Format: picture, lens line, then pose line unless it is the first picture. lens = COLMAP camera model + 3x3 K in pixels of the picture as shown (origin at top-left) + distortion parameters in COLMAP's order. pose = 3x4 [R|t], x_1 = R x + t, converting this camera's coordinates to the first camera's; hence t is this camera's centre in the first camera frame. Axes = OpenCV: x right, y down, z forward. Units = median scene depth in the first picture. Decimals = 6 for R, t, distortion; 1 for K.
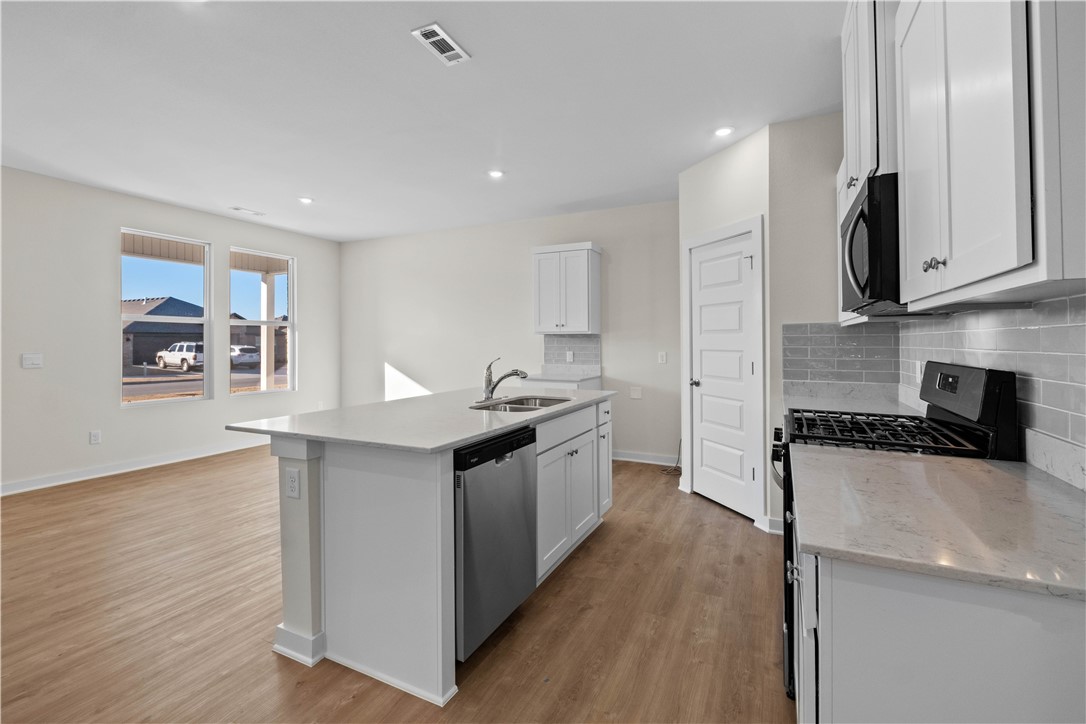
lens RADIAL K [[482.5, 0, 522.2], [0, 482.5, 343.4], [0, 0, 1]] dist [0.003361, -0.000230]
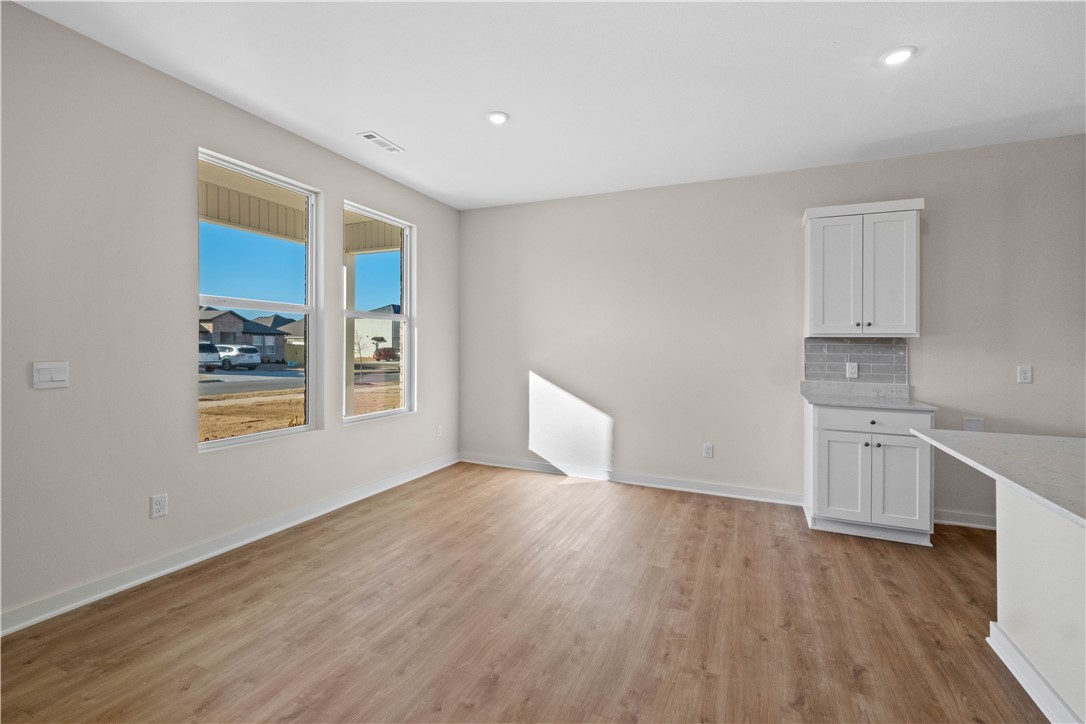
lens RADIAL K [[482.5, 0, 543.2], [0, 482.5, 358.0], [0, 0, 1]] dist [0.003361, -0.000230]
pose [[0.998755, 0.009848, 0.048899, -0.373269], [-0.011111, 0.999610, 0.025616, -0.002914], [-0.048628, -0.026127, 0.998475, 0.328163]]
